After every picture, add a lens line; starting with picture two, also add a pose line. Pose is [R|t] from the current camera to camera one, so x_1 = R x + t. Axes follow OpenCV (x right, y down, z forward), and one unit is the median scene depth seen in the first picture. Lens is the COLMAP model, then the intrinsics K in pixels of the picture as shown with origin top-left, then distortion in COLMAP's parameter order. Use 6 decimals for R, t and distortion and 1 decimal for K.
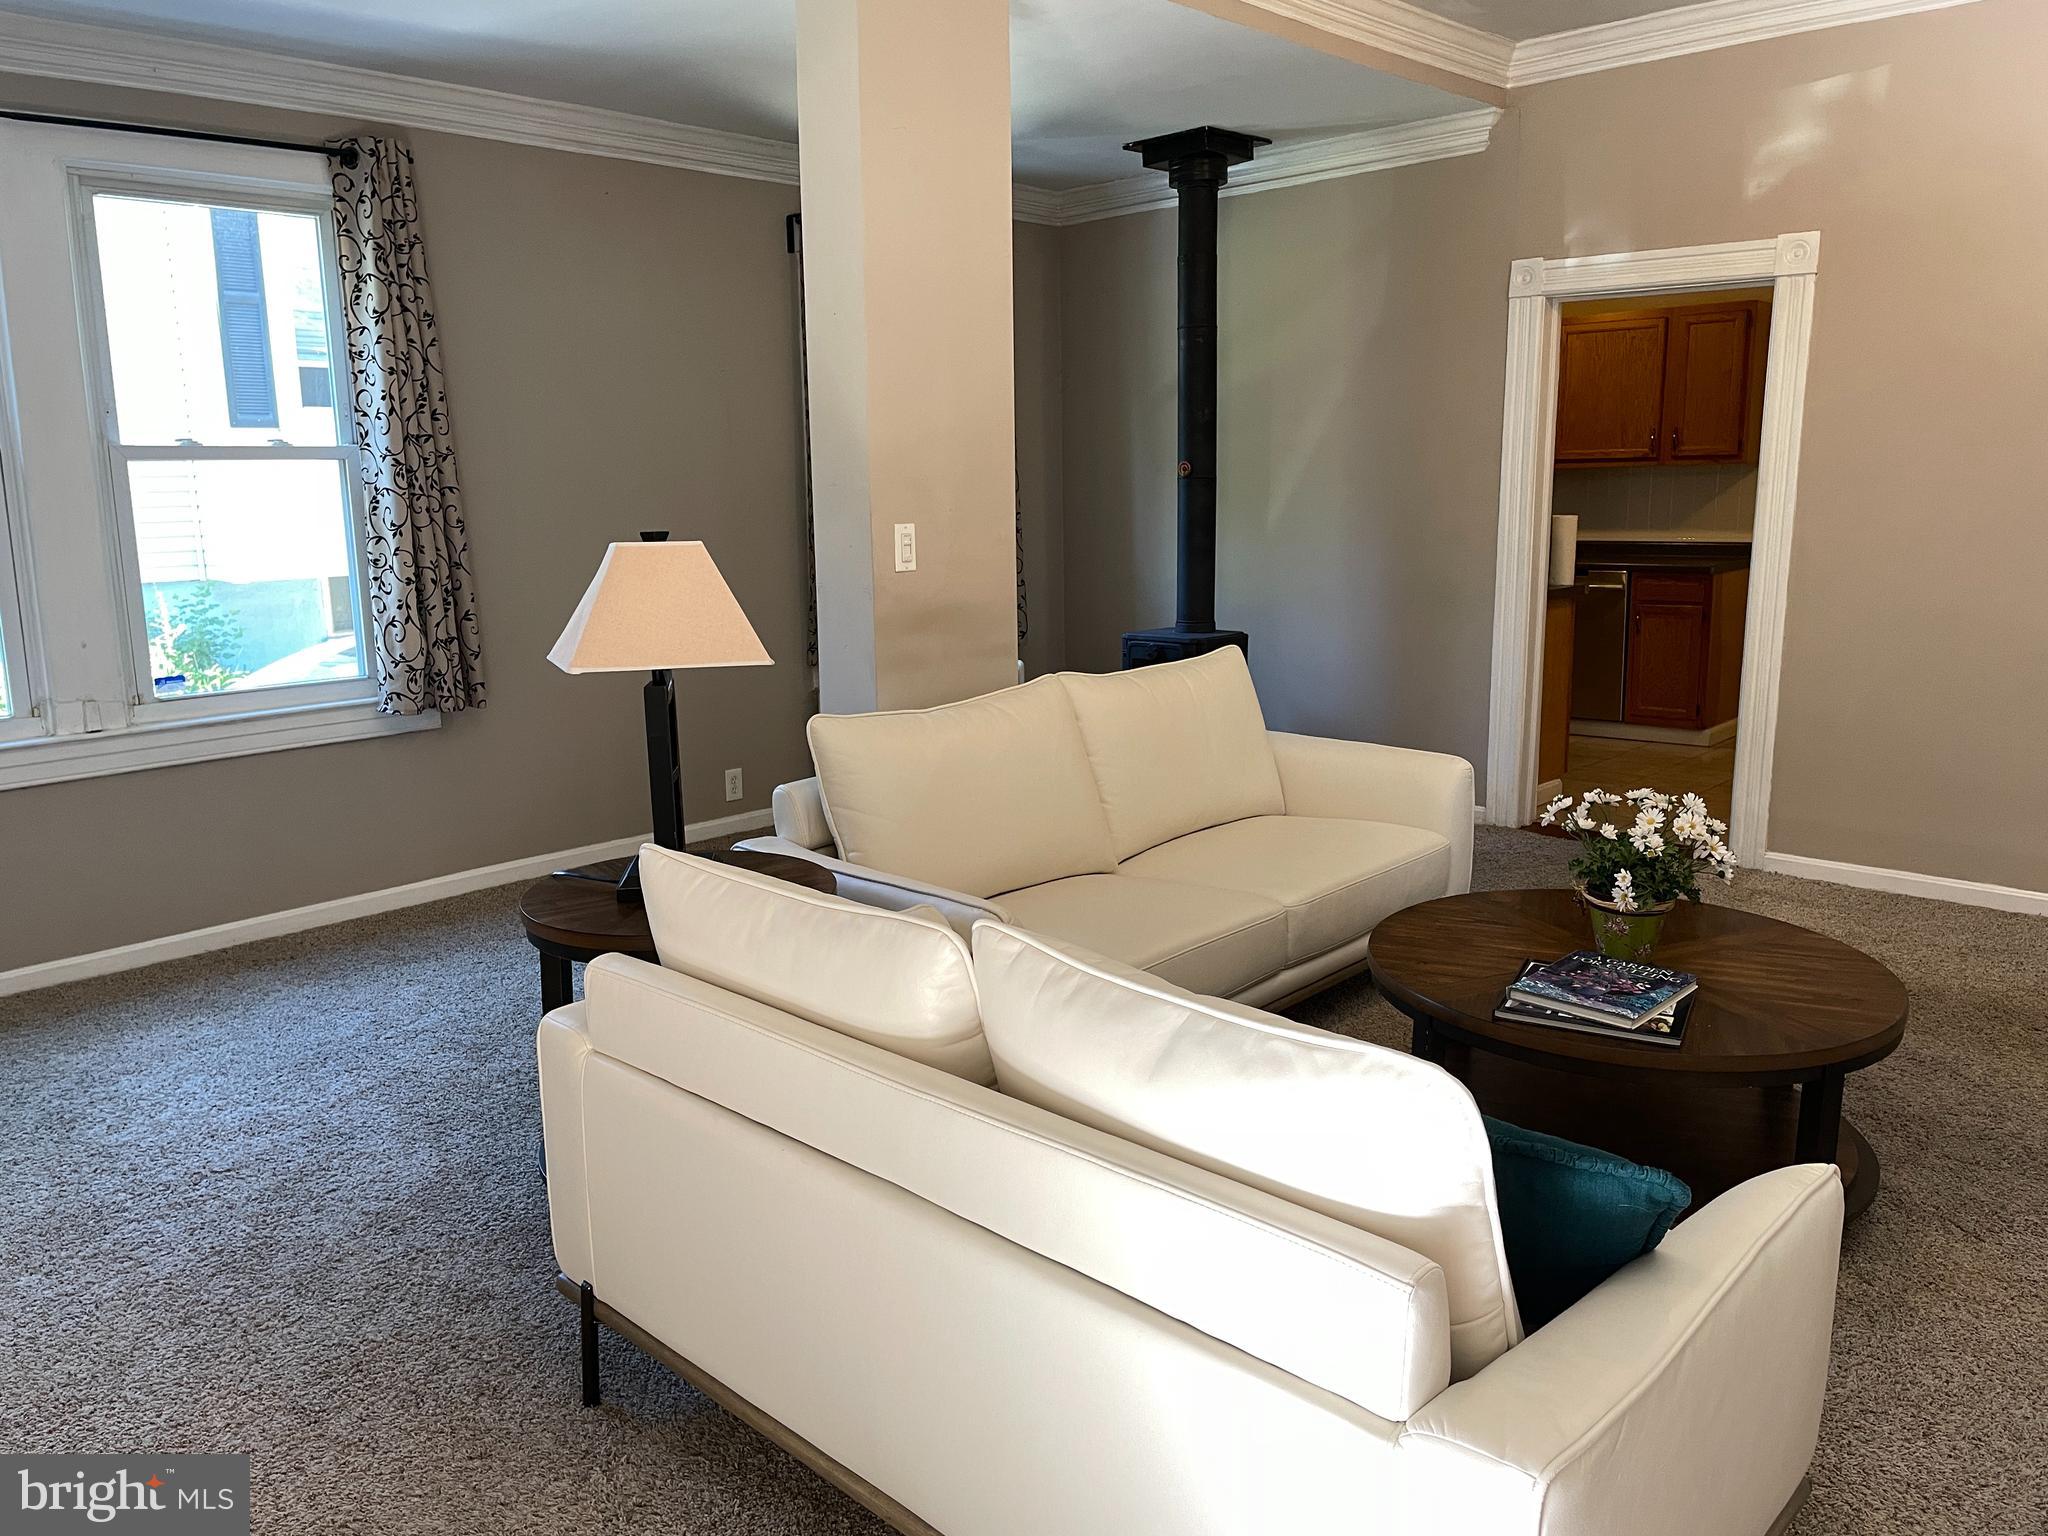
lens RADIAL K [[1556.6, 0, 1001.5], [0, 1556.6, 767.8], [0, 0, 1]] dist [0.004416, -0.009607]
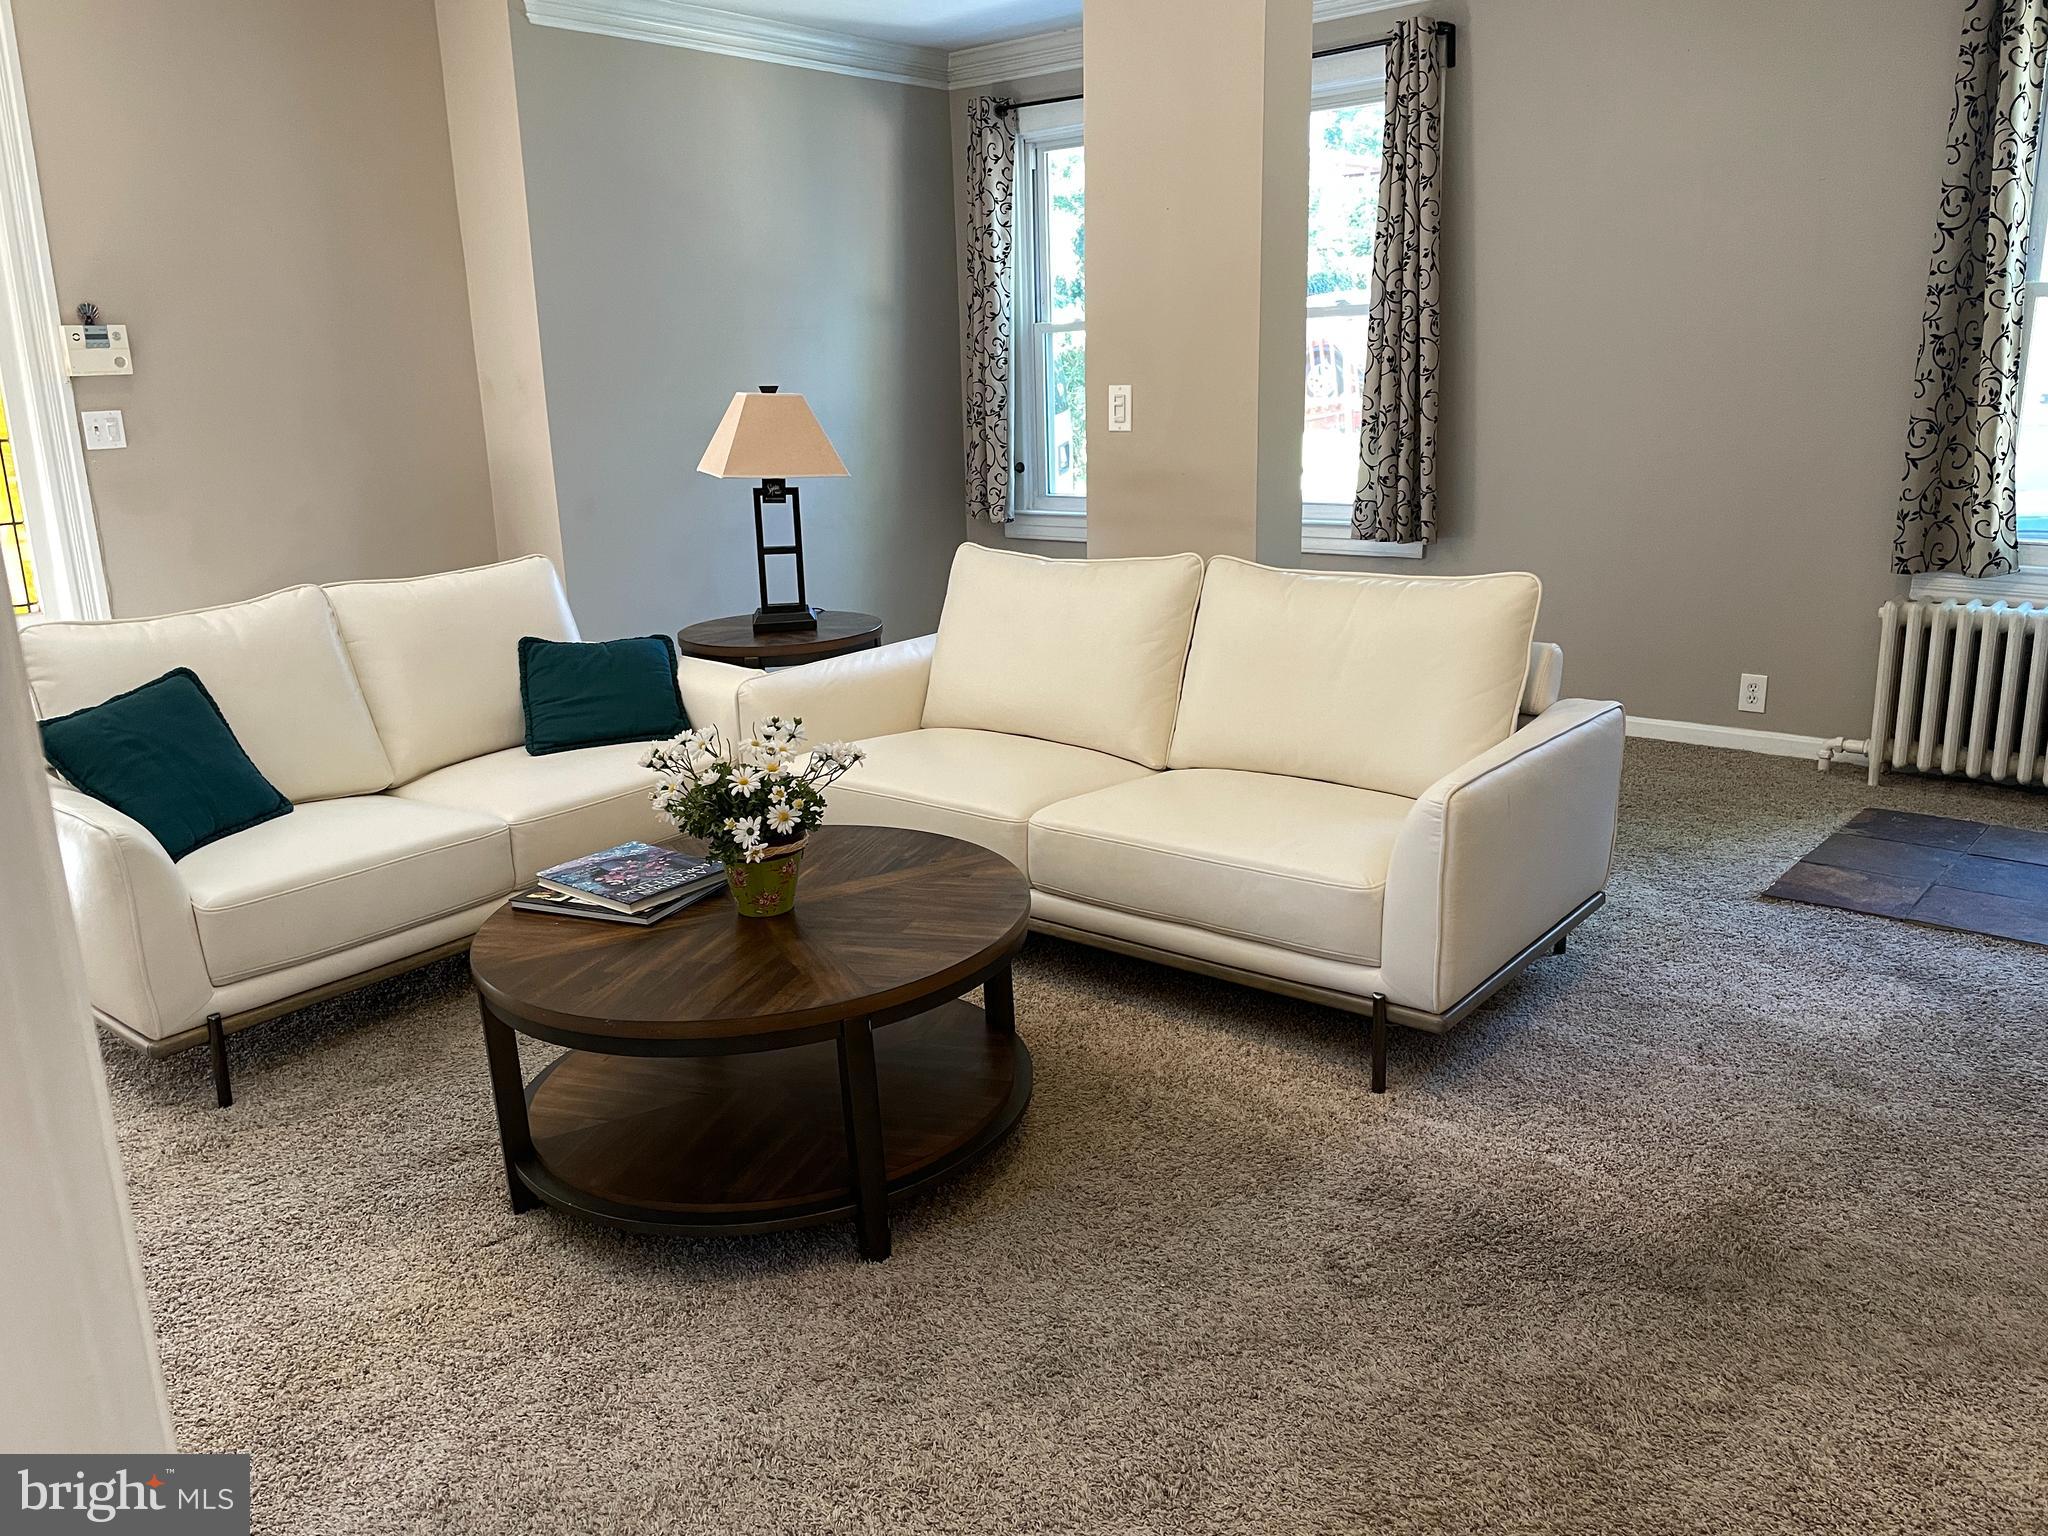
lens RADIAL K [[1556.6, 0, 1003.1], [0, 1556.6, 775.0], [0, 0, 1]] dist [0.004416, -0.009607]
pose [[0.071088, 0.272256, -0.959595, 0.776367], [-0.157790, 0.952985, 0.258692, -0.126120], [0.984910, 0.133025, 0.110705, 0.639035]]
